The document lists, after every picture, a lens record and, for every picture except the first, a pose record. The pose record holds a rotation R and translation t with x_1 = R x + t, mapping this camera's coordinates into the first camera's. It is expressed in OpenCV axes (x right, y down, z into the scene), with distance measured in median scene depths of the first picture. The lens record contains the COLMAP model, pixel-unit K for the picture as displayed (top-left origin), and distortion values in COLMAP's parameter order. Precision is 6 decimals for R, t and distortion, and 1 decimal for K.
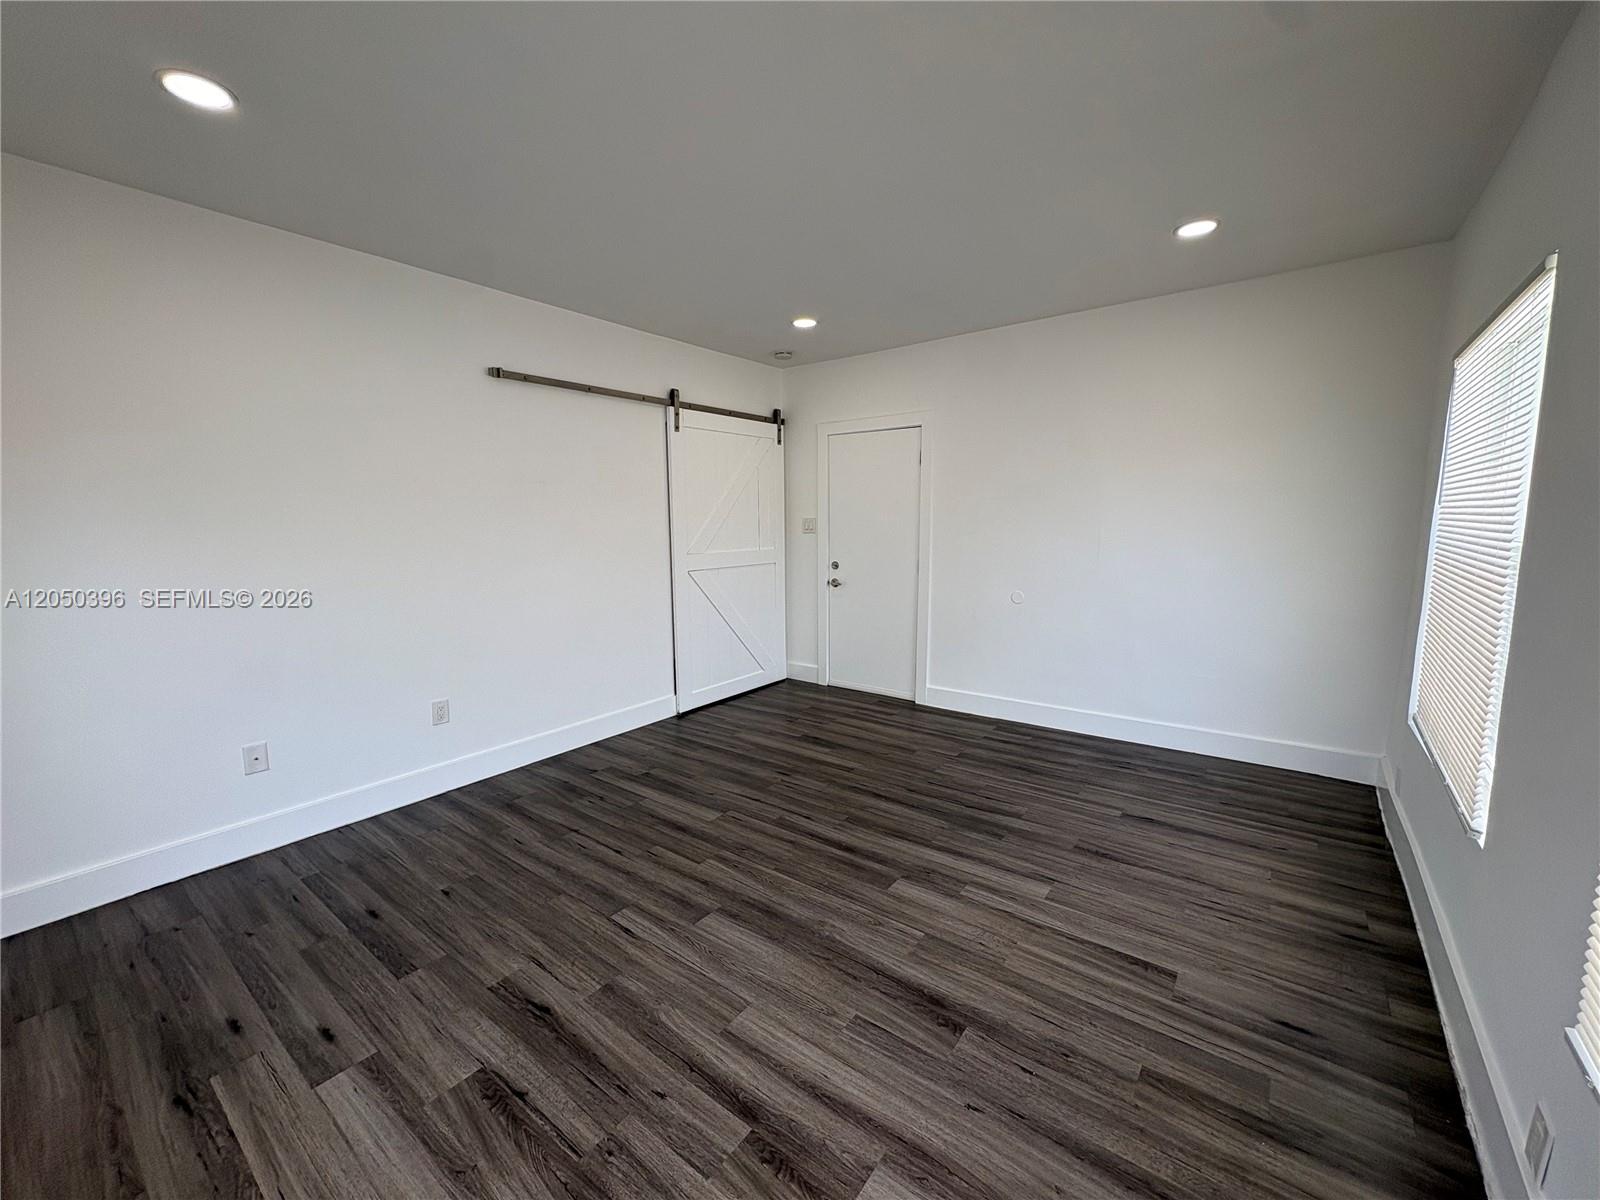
lens RADIAL K [[643.2, 0, 798.6], [0, 643.2, 602.5], [0, 0, 1]] dist [-0.000340, 0.000015]
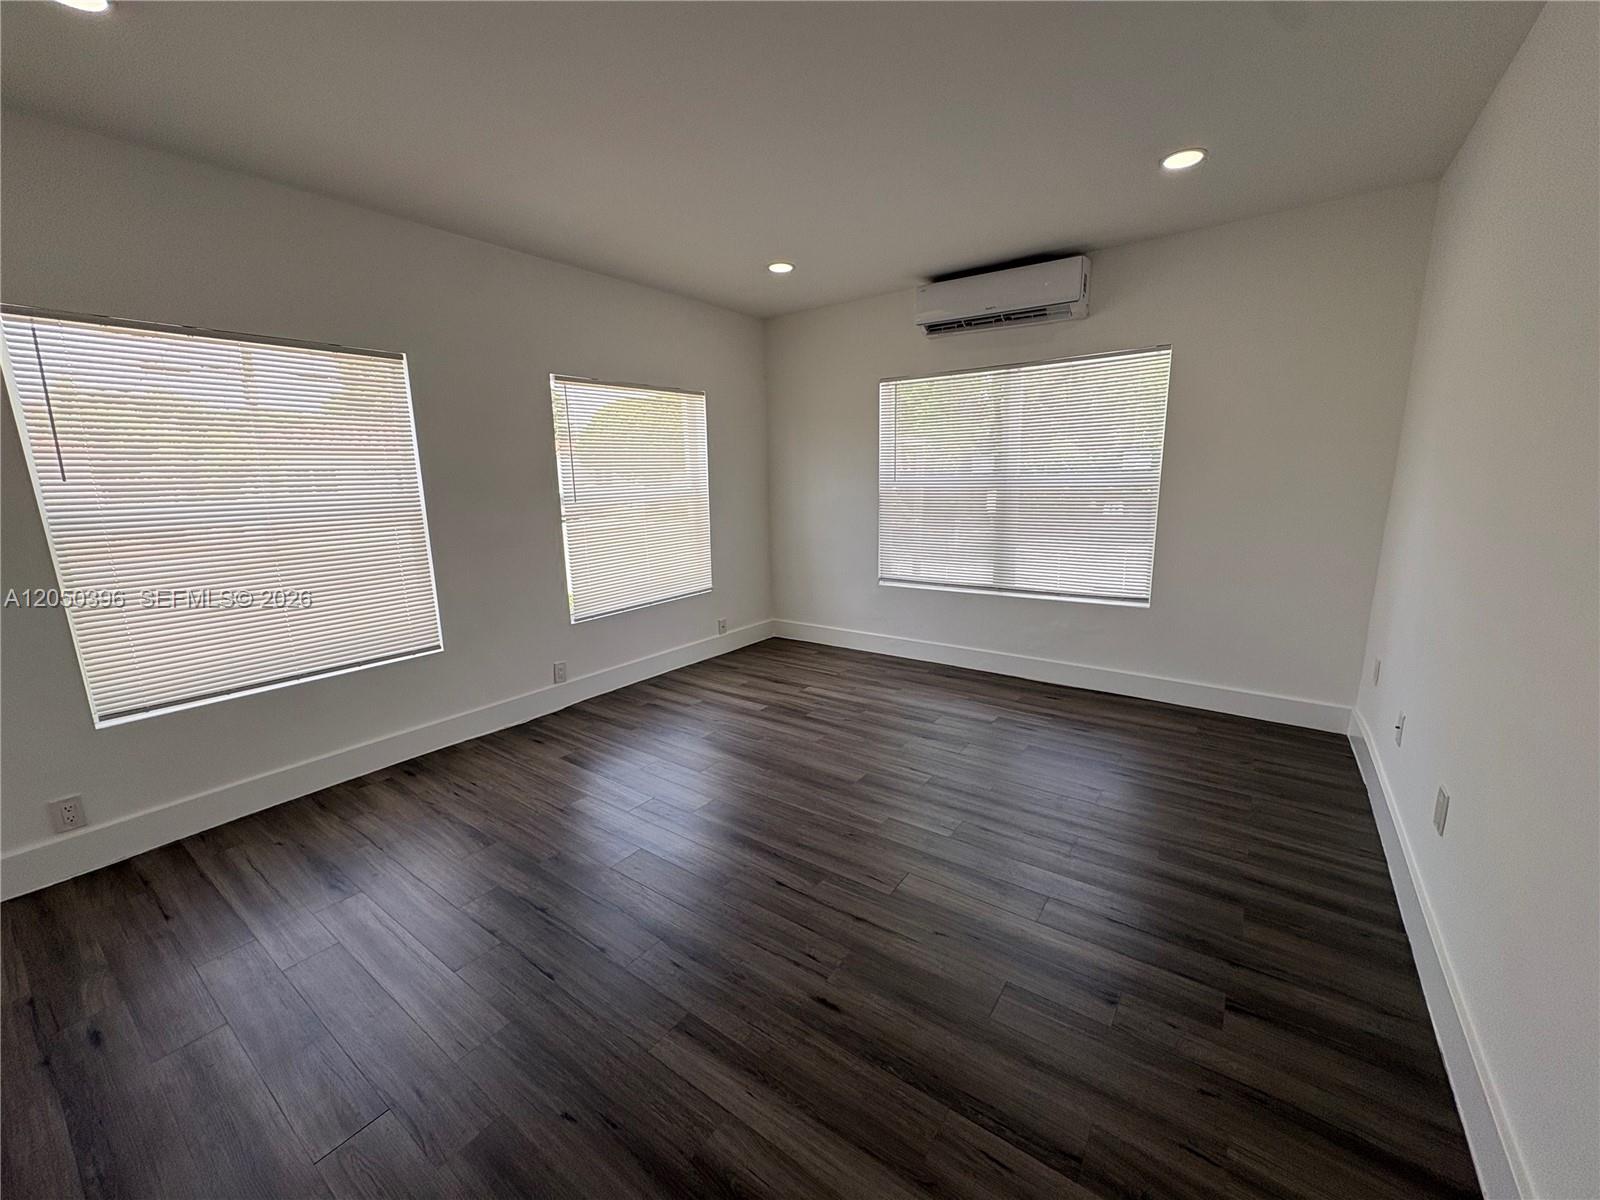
lens RADIAL K [[643.2, 0, 801.6], [0, 643.2, 601.6], [0, 0, 1]] dist [-0.000340, 0.000015]
pose [[-0.999110, 0.036459, -0.021201, -0.009445], [0.027572, 0.945034, 0.325808, -0.250698], [0.031914, 0.324933, -0.945198, 1.876517]]
